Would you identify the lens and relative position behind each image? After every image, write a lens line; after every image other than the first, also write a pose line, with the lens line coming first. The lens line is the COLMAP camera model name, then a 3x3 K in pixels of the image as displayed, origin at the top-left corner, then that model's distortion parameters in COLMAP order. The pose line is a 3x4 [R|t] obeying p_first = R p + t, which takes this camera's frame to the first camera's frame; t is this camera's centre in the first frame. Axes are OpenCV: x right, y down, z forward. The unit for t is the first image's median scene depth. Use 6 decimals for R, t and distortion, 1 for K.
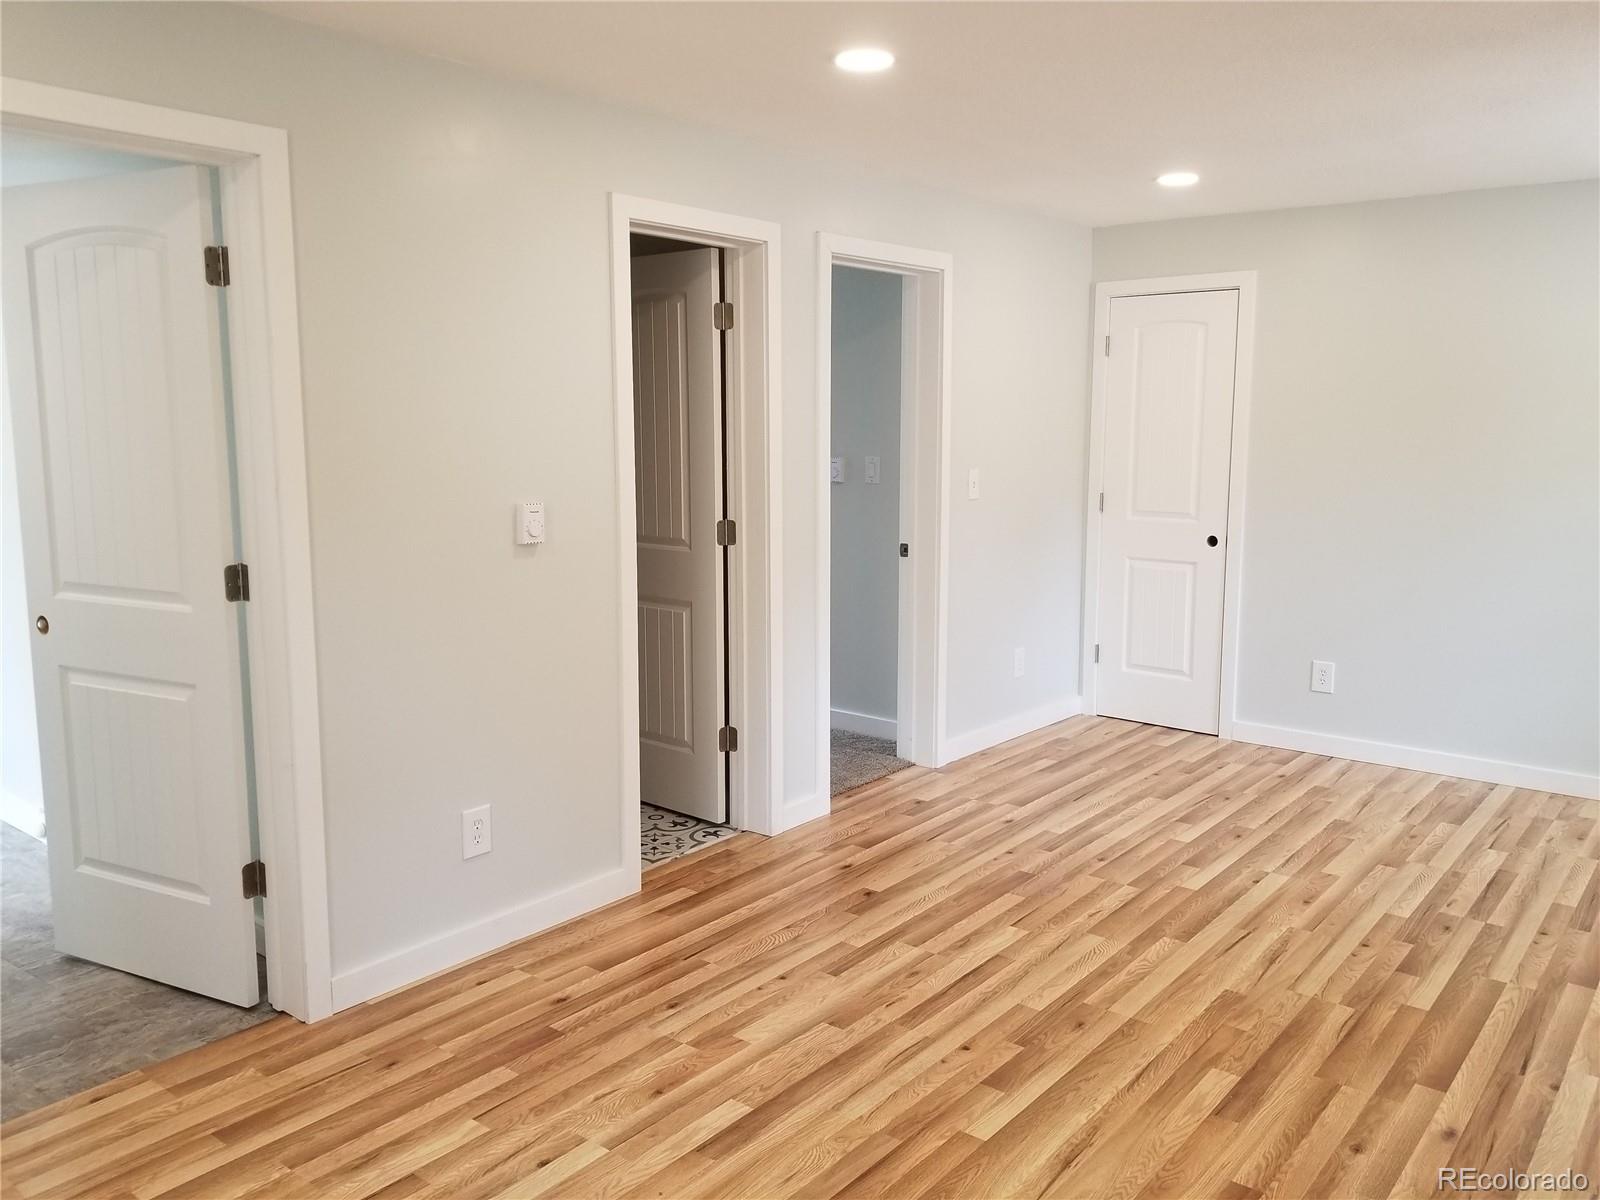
lens RADIAL K [[1241.8, 0, 798.1], [0, 1241.8, 582.4], [0, 0, 1]] dist [0.026597, -0.066425]
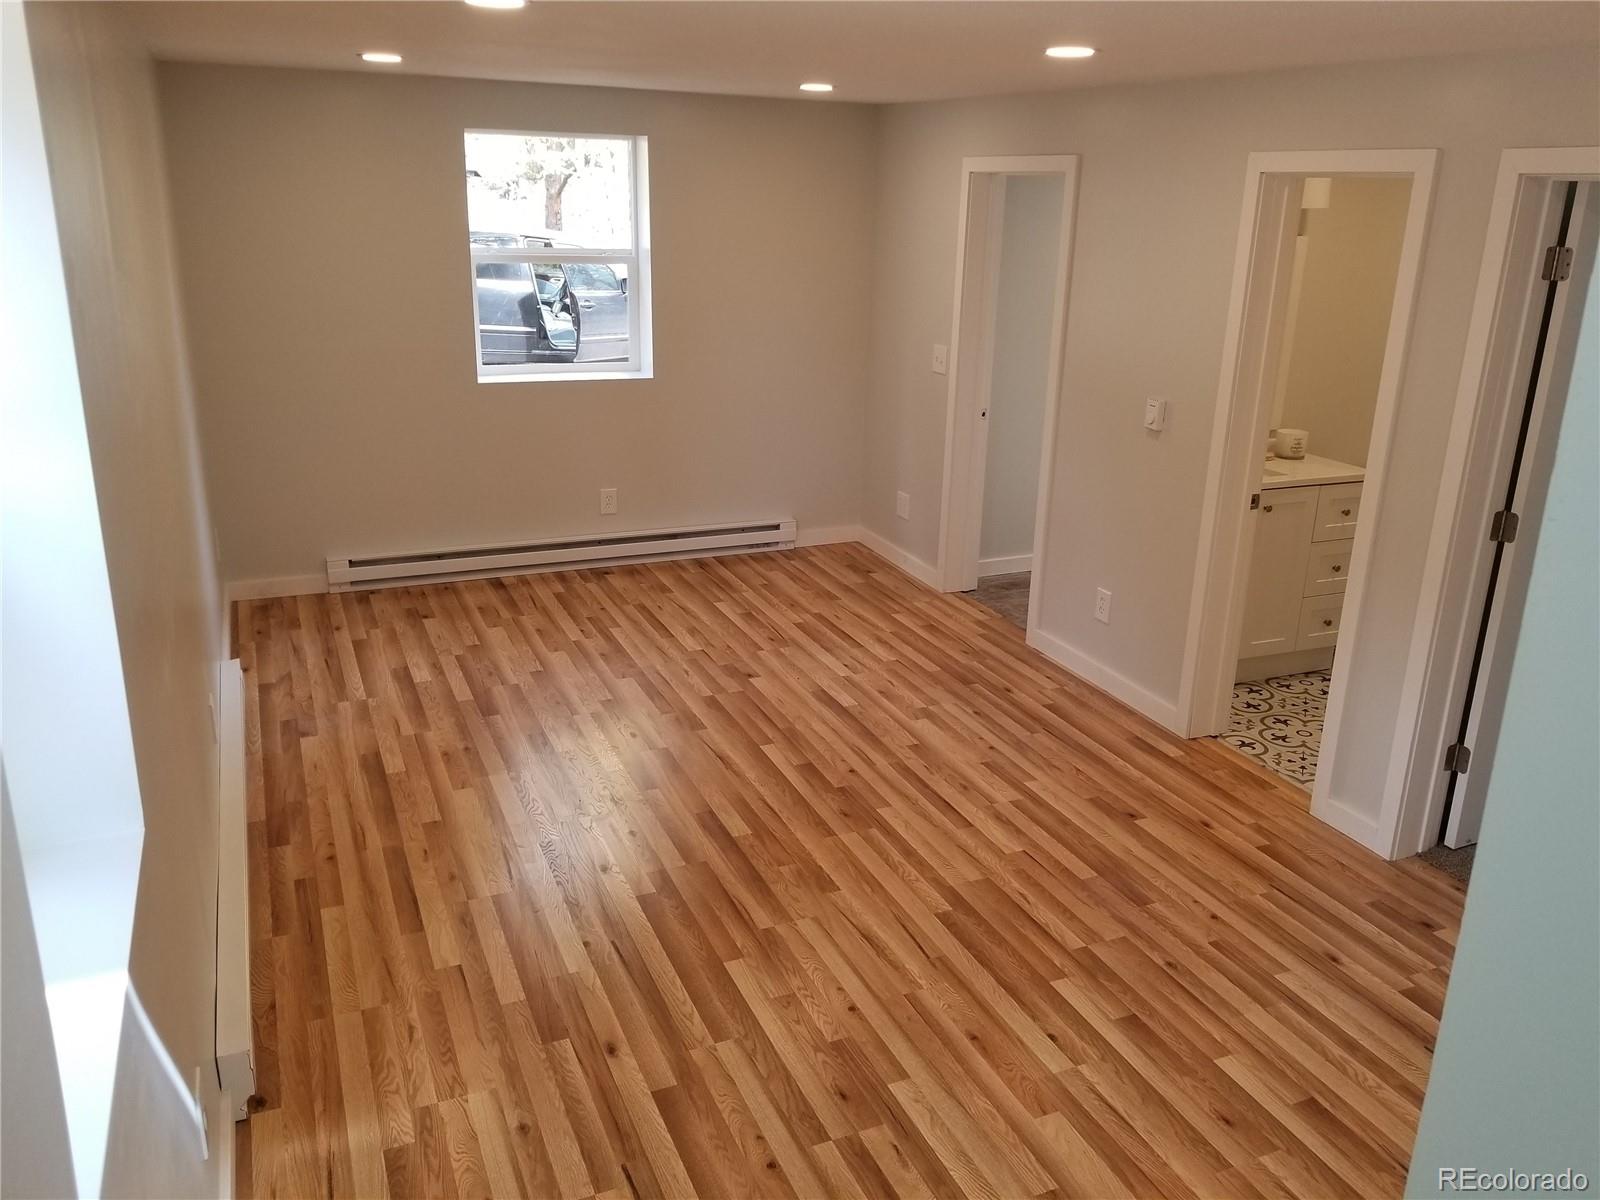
lens RADIAL K [[1241.8, 0, 798.1], [0, 1241.8, 582.4], [0, 0, 1]] dist [0.026597, -0.066425]
pose [[-0.463554, 0.257186, -0.847923, 1.175997], [-0.146916, 0.921394, 0.359789, -0.309301], [0.873804, 0.291355, -0.389331, 1.253482]]
